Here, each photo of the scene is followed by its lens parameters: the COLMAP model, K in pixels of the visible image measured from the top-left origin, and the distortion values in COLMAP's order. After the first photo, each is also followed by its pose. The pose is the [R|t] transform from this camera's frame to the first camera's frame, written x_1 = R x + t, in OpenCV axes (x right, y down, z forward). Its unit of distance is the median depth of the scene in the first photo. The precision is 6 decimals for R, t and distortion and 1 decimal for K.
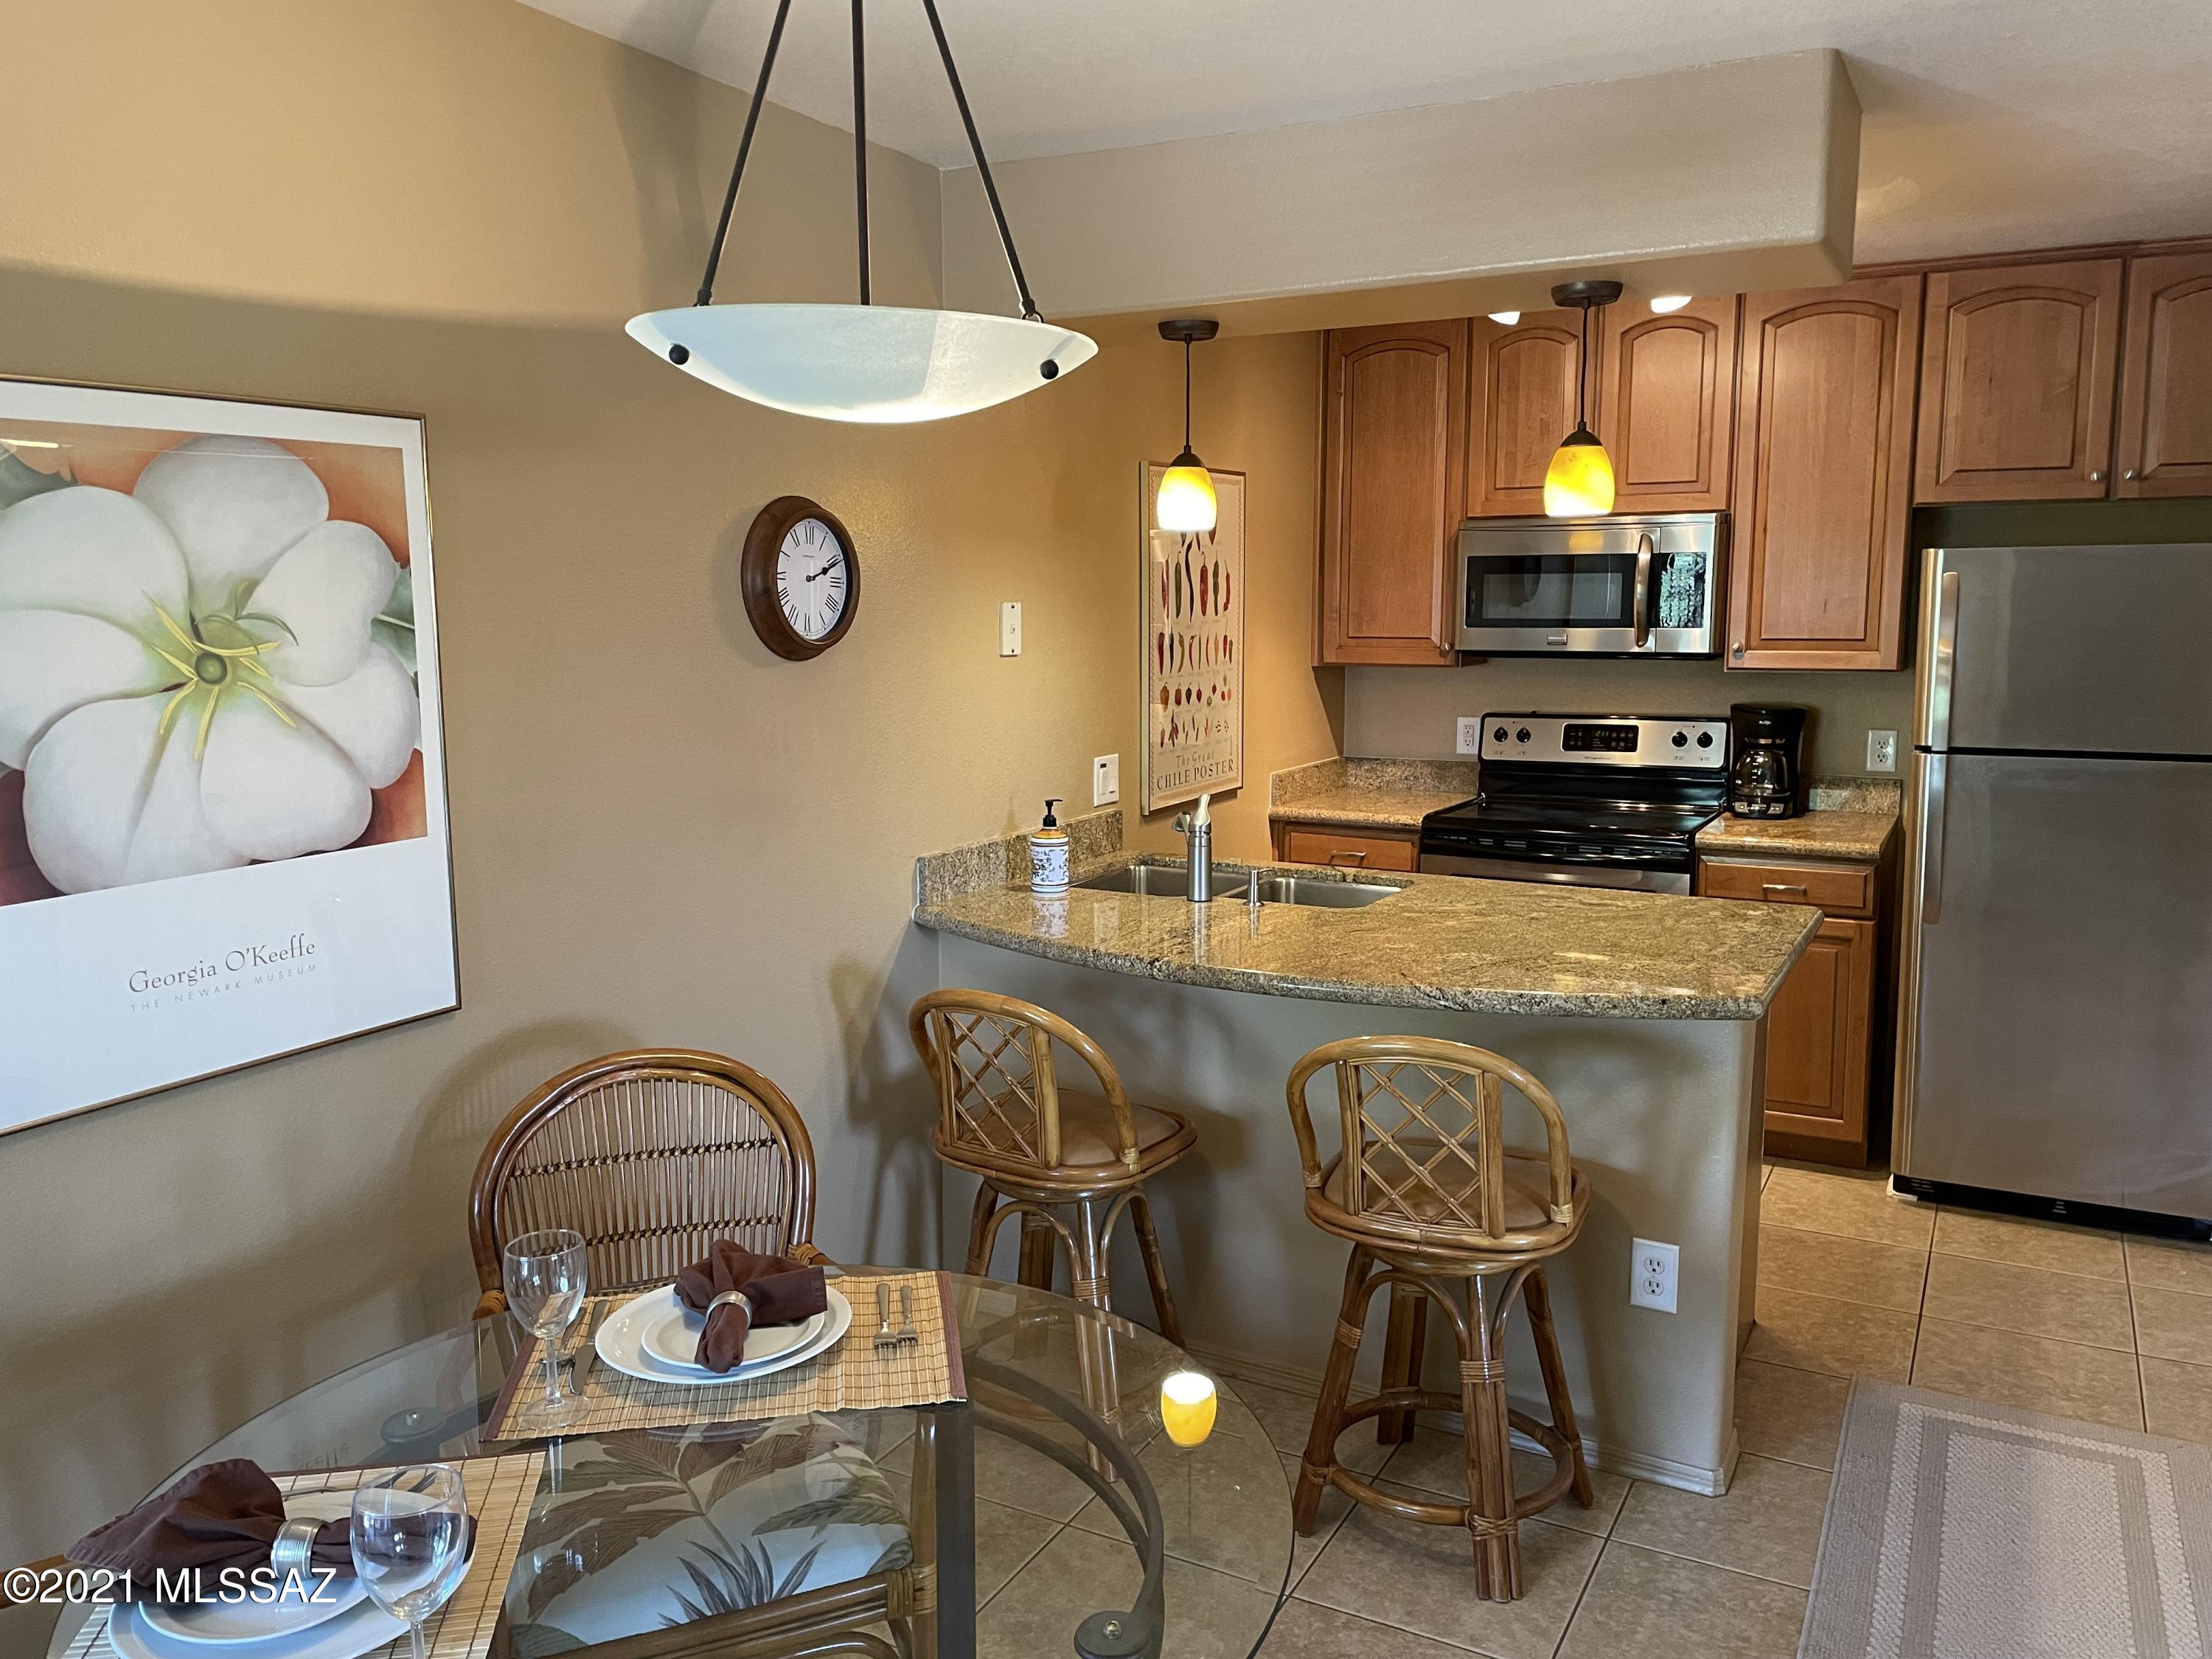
lens RADIAL K [[1667.4, 0, 1115.1], [0, 1667.4, 838.3], [0, 0, 1]] dist [0.098744, -0.127763]
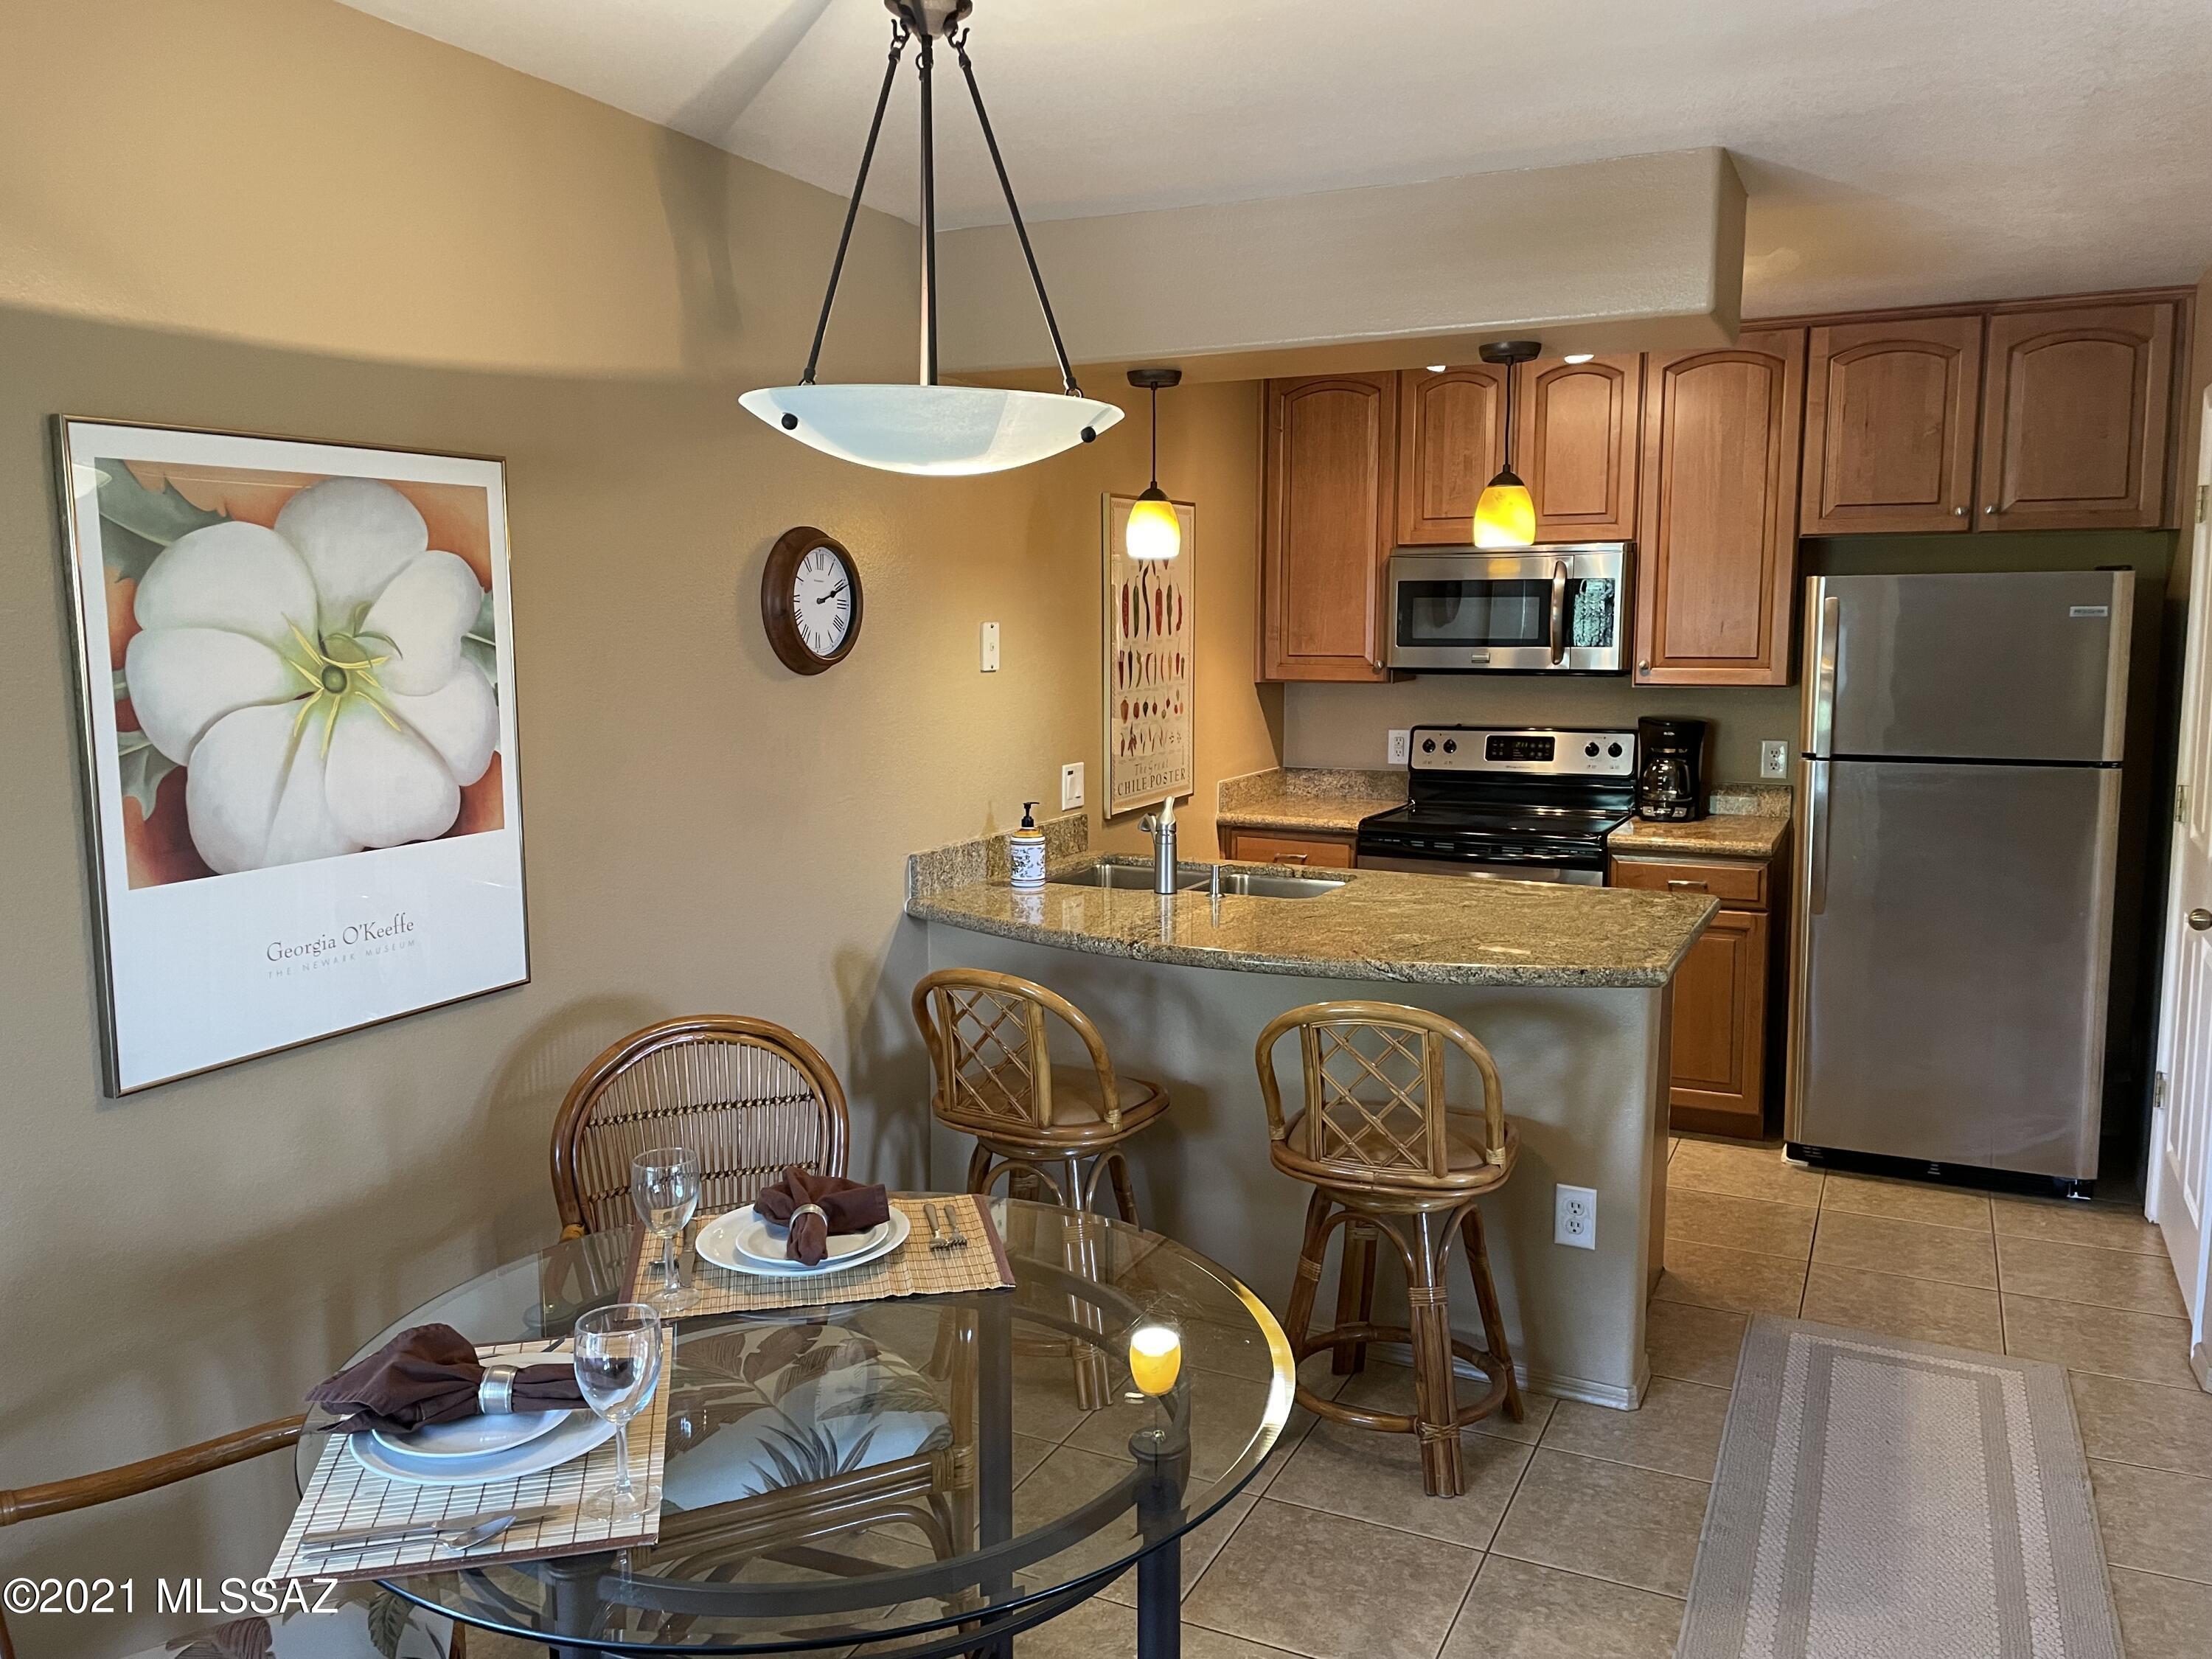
lens RADIAL K [[1667.4, 0, 1115.1], [0, 1667.4, 838.3], [0, 0, 1]] dist [0.098744, -0.127763]
pose [[0.998868, -0.004306, 0.047380, -0.041648], [0.004842, 0.999926, -0.011204, 0.015883], [-0.047328, 0.011421, 0.998814, -0.117371]]
